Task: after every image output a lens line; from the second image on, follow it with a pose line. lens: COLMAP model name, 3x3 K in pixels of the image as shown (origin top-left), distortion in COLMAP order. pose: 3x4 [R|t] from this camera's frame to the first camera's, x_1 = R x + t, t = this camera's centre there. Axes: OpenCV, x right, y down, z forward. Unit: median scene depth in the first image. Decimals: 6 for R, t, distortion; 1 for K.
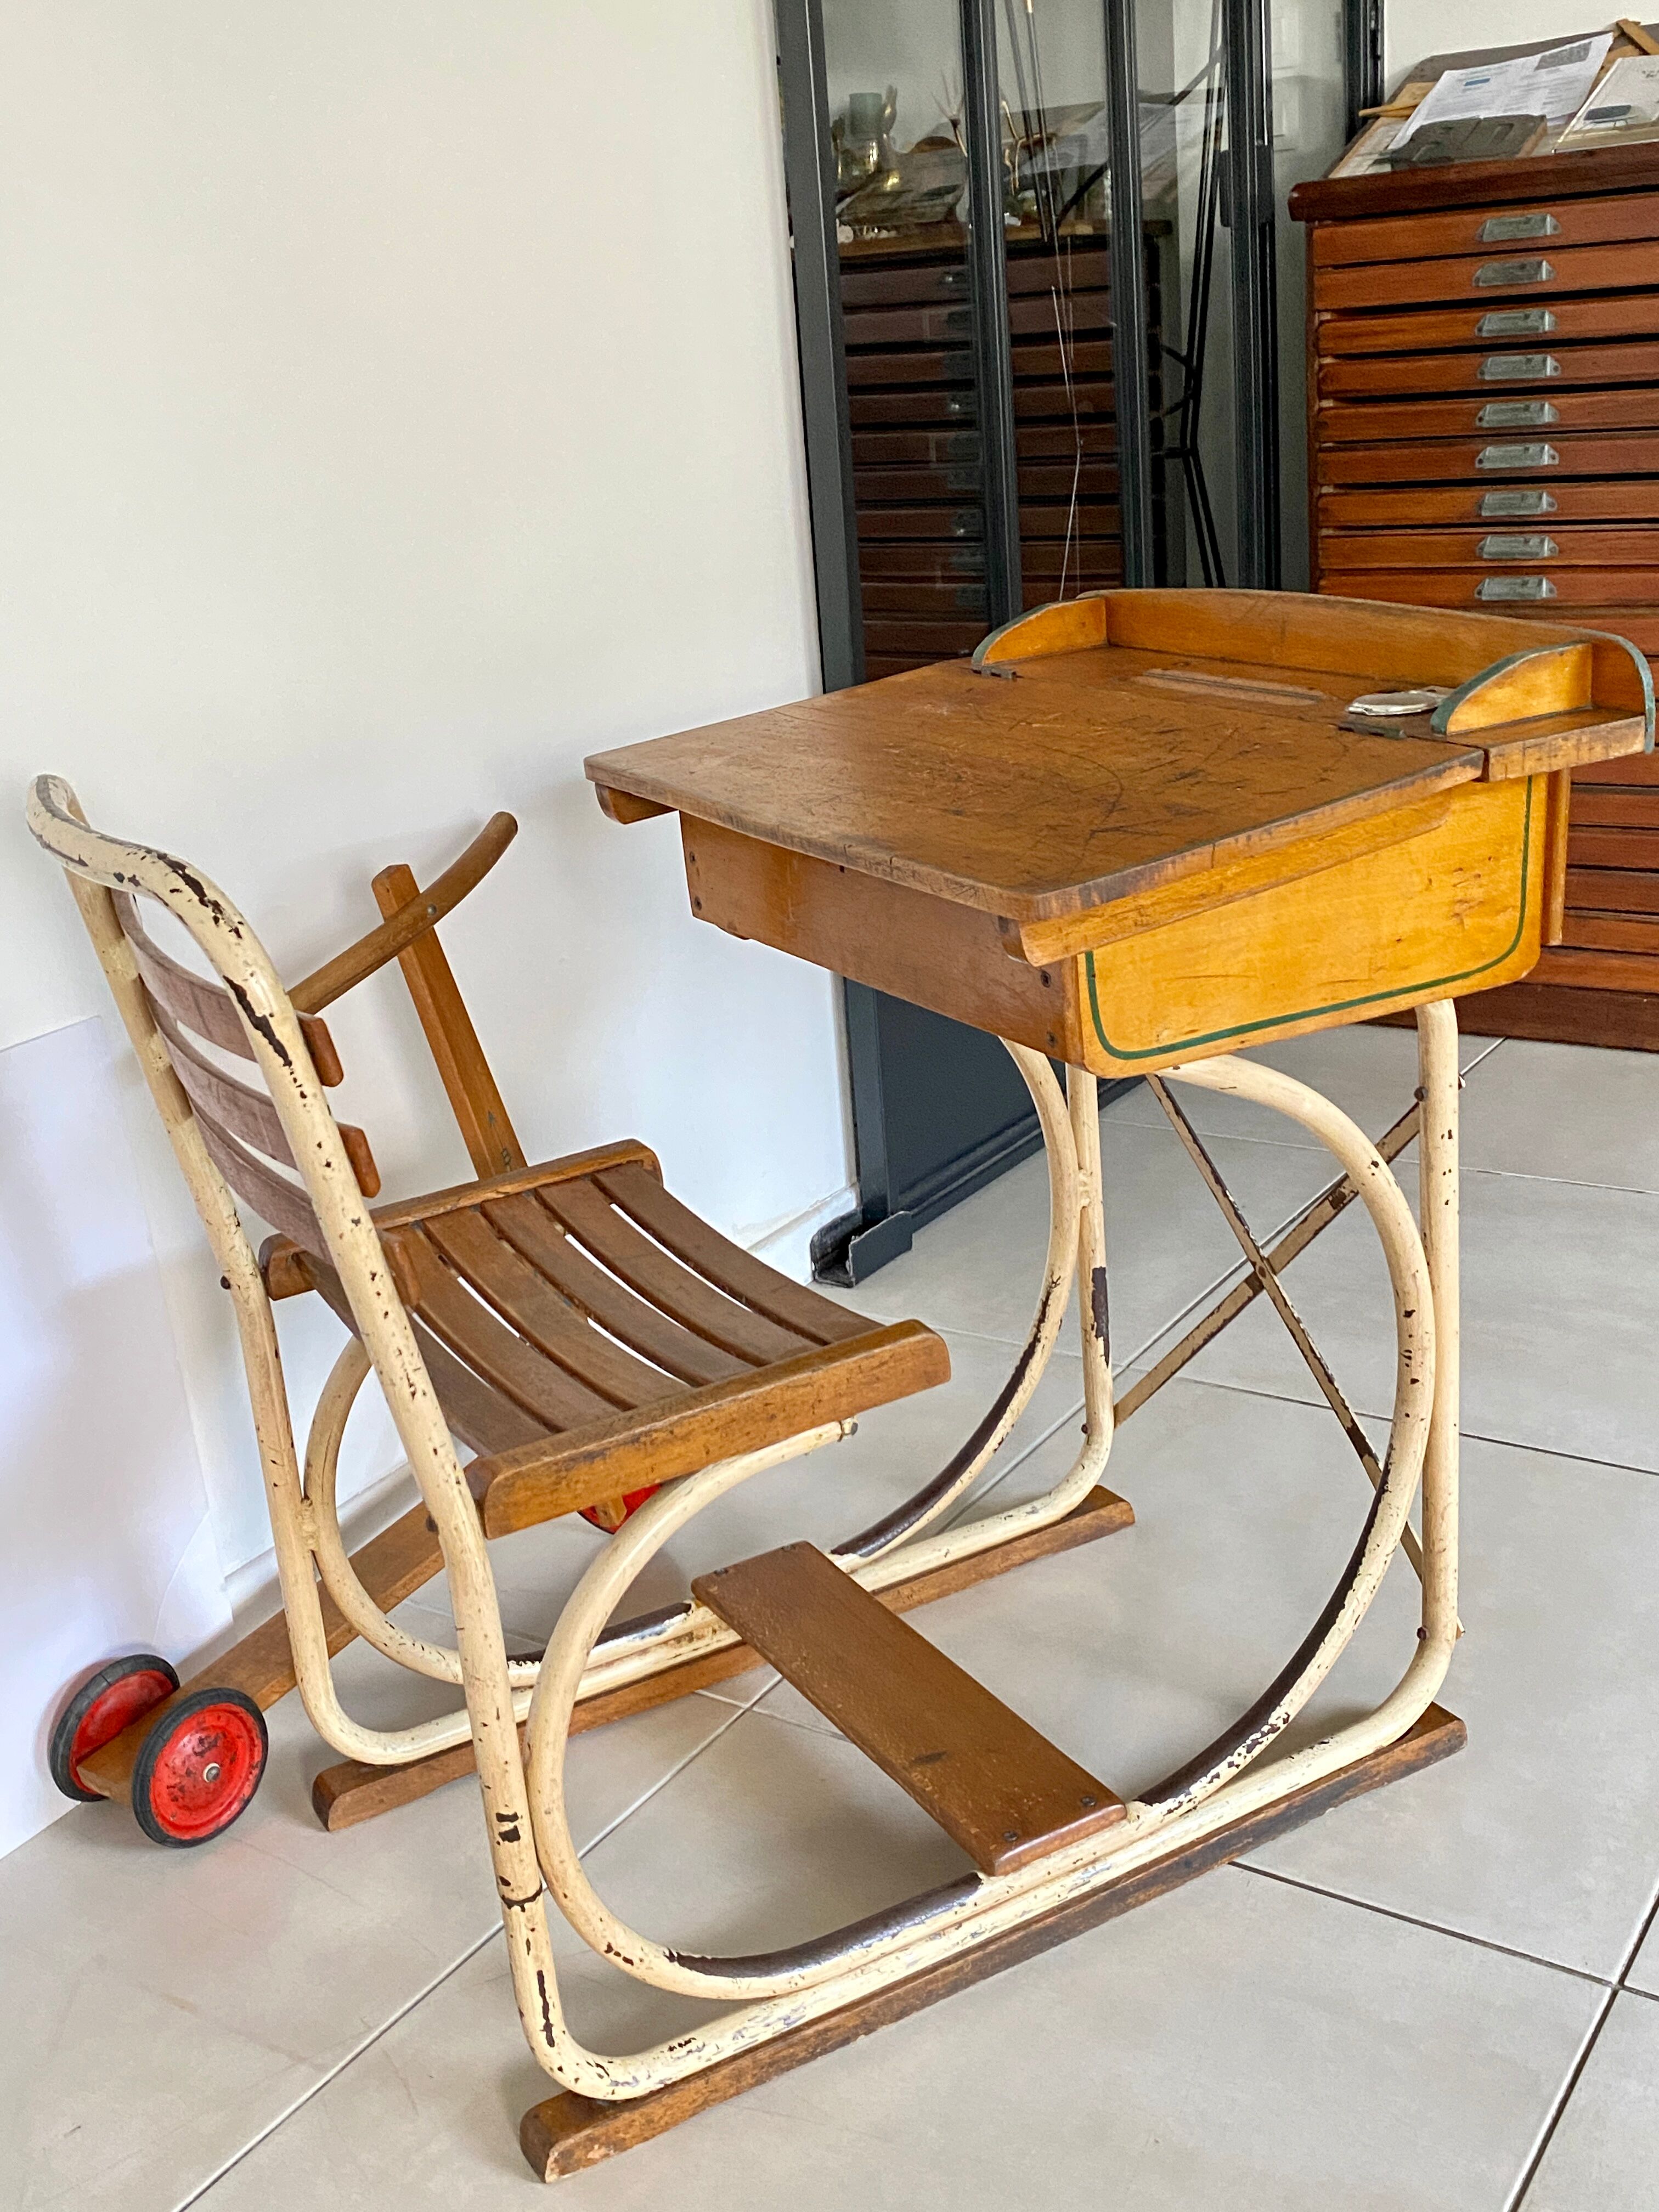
lens RADIAL K [[2273.1, 0, 829.5], [0, 2273.1, 1106.0], [0, 0, 1]] dist [0.089254, -0.173781]
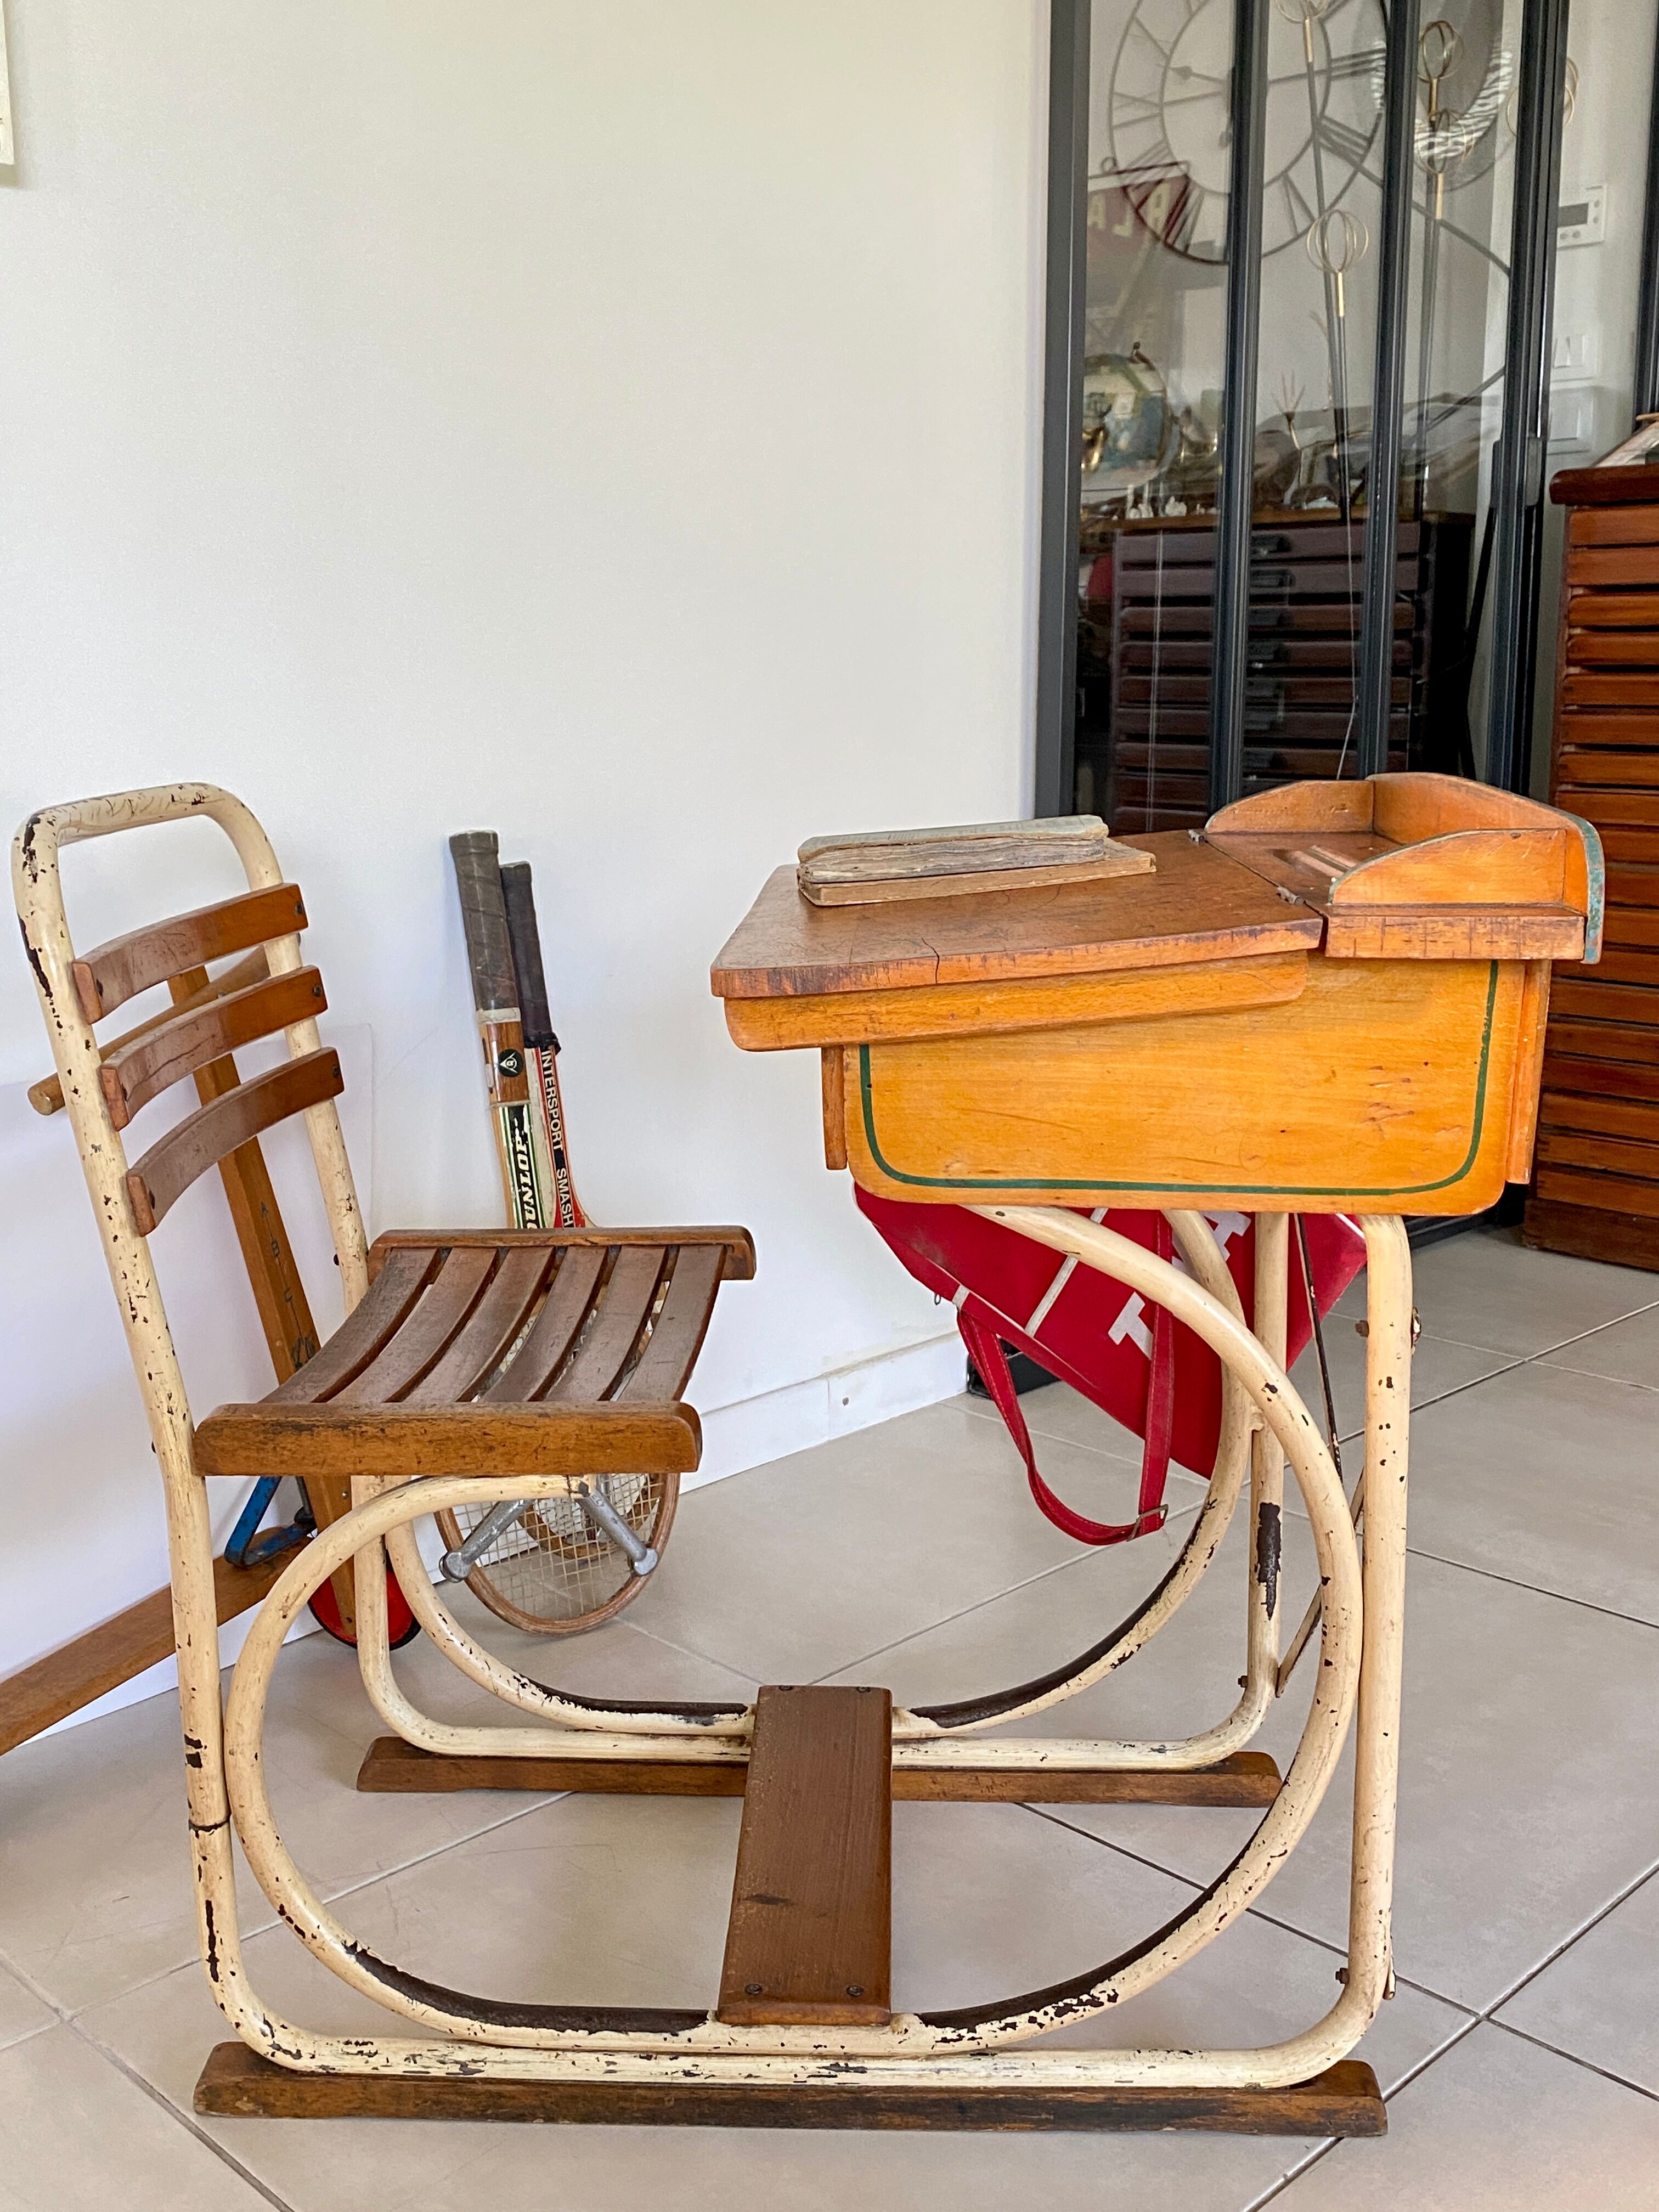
lens RADIAL K [[2257.3, 0, 837.7], [0, 2257.3, 1131.0], [0, 0, 1]] dist [0.018654, 0.010127]
pose [[0.847035, 0.181203, -0.499697, 0.515066], [-0.229921, 0.972503, -0.037084, -0.000459], [0.479237, 0.146302, 0.865406, 0.153371]]
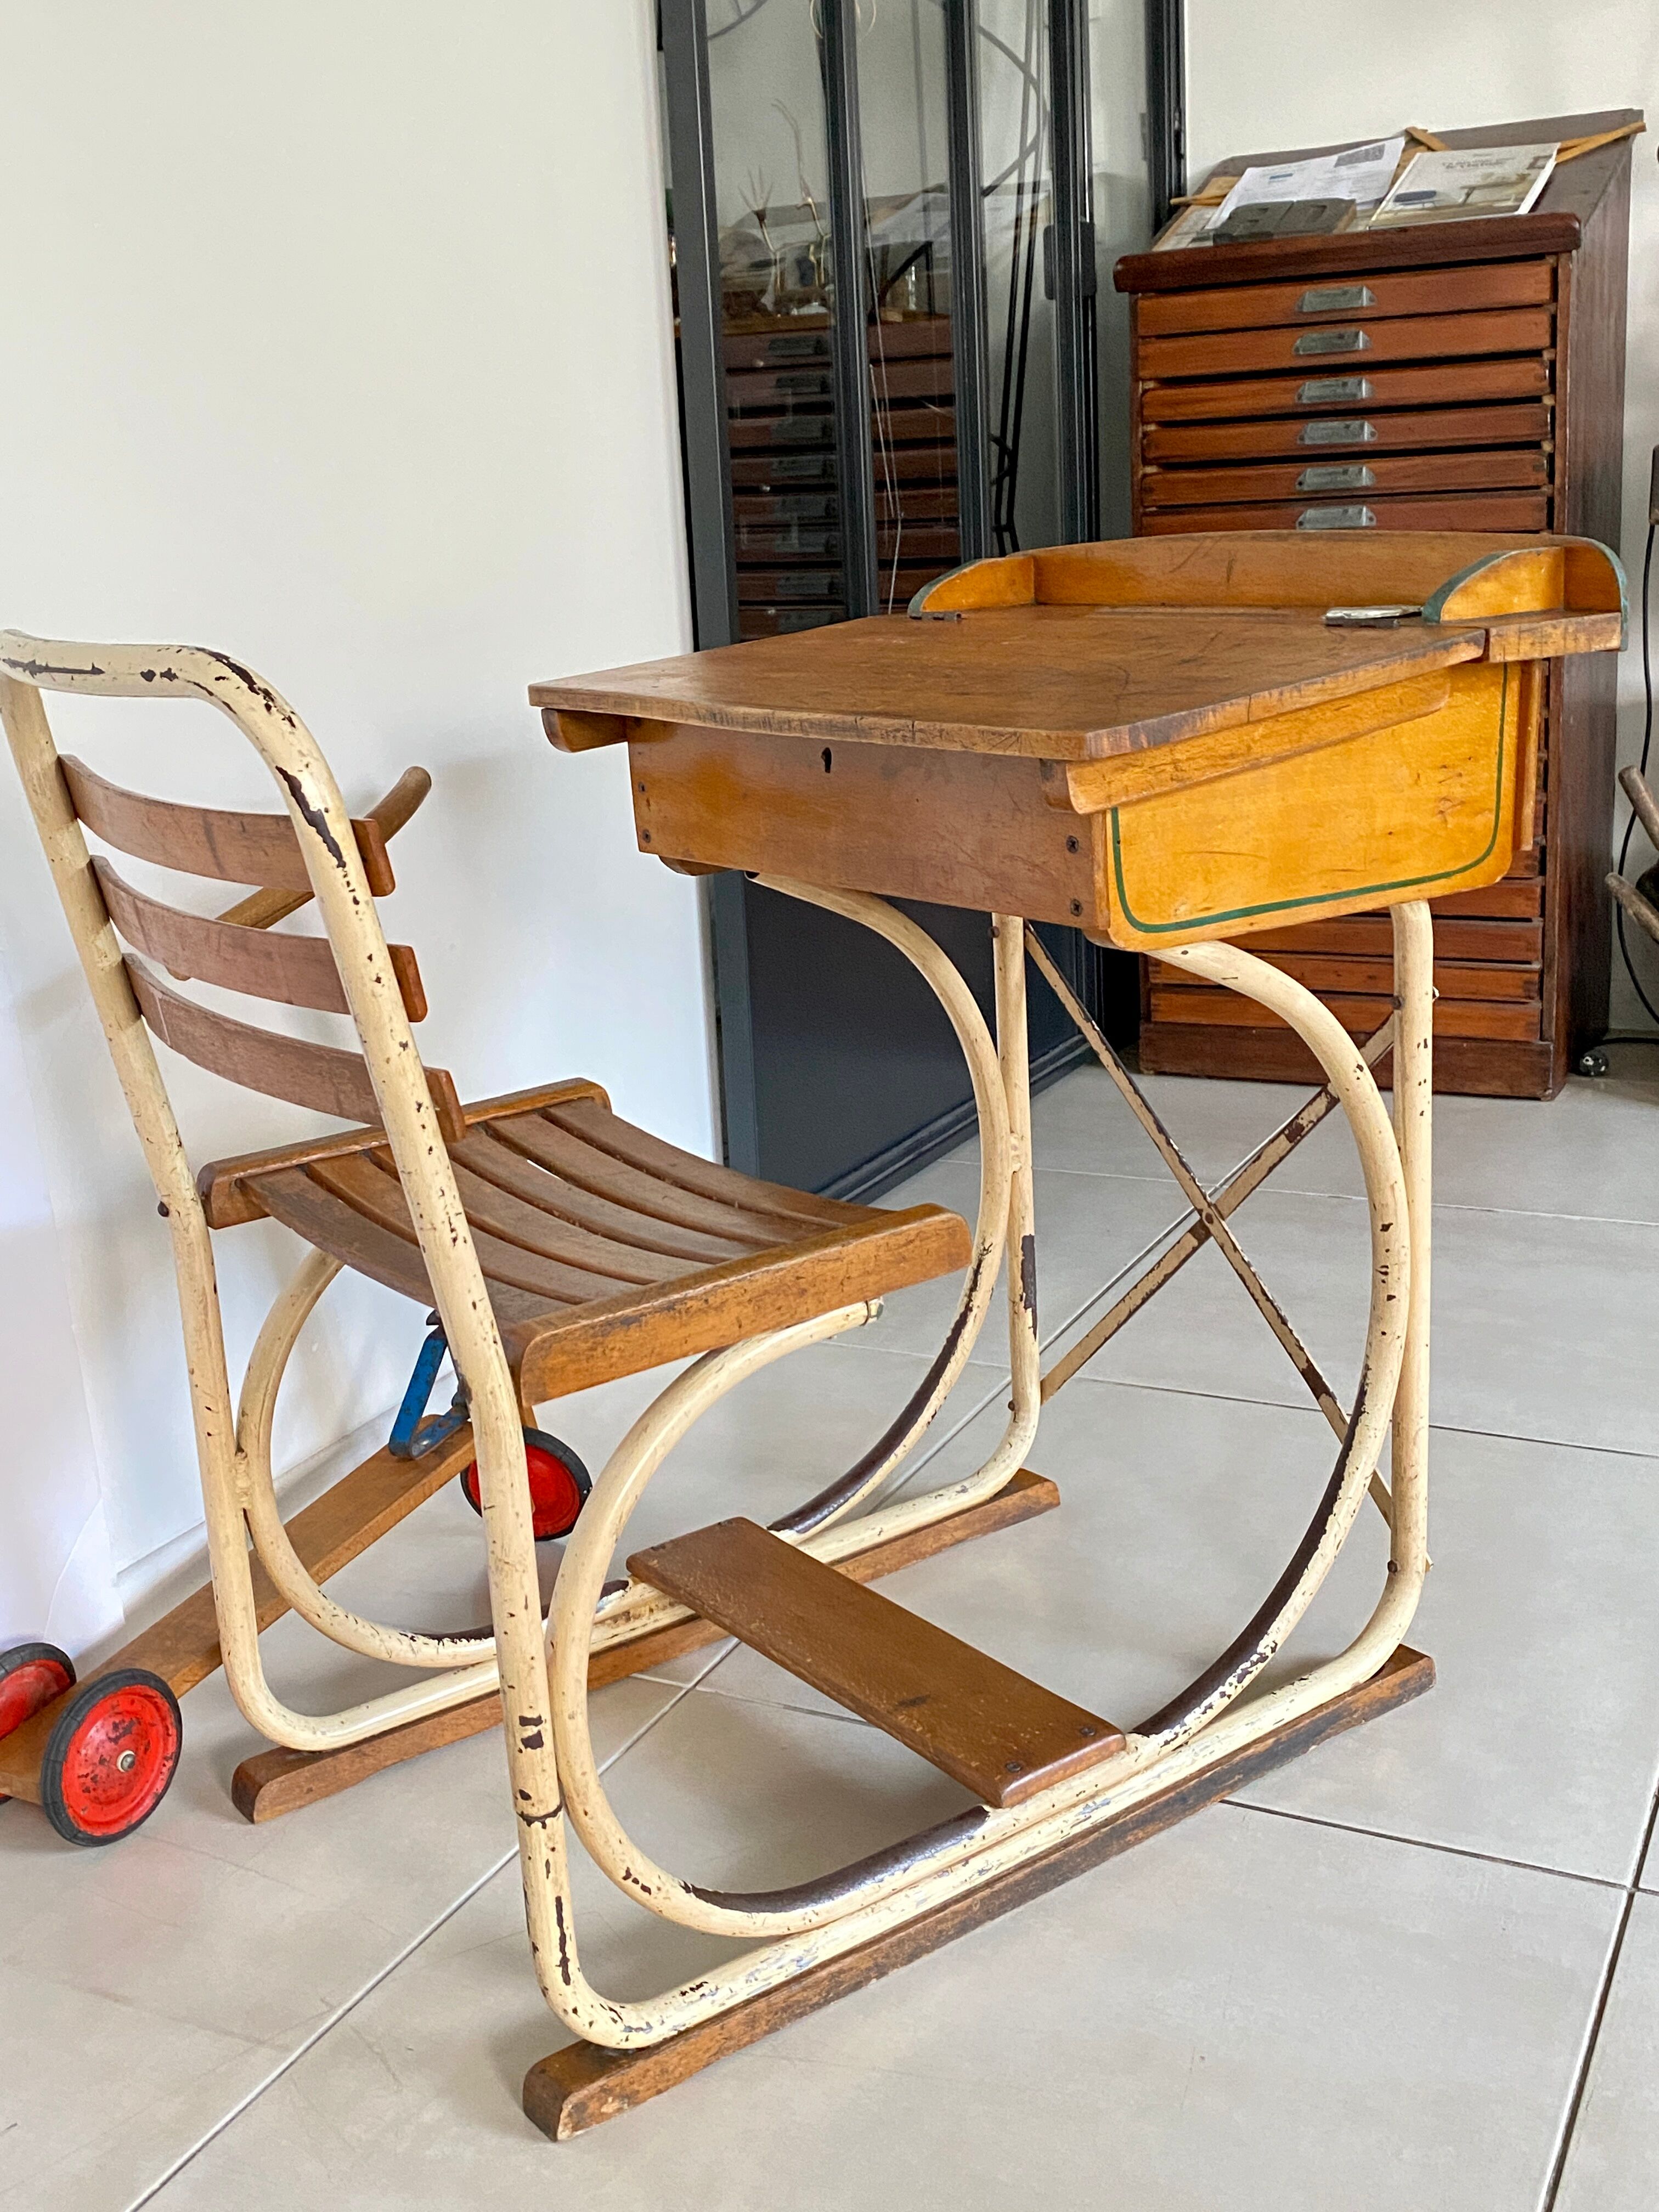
lens RADIAL K [[2273.1, 0, 829.5], [0, 2273.1, 1106.0], [0, 0, 1]] dist [0.089254, -0.173781]
pose [[0.992275, -0.003635, 0.124002, -0.115700], [0.012986, 0.997122, -0.074689, 0.113886], [-0.123374, 0.075723, 0.989467, 0.041600]]
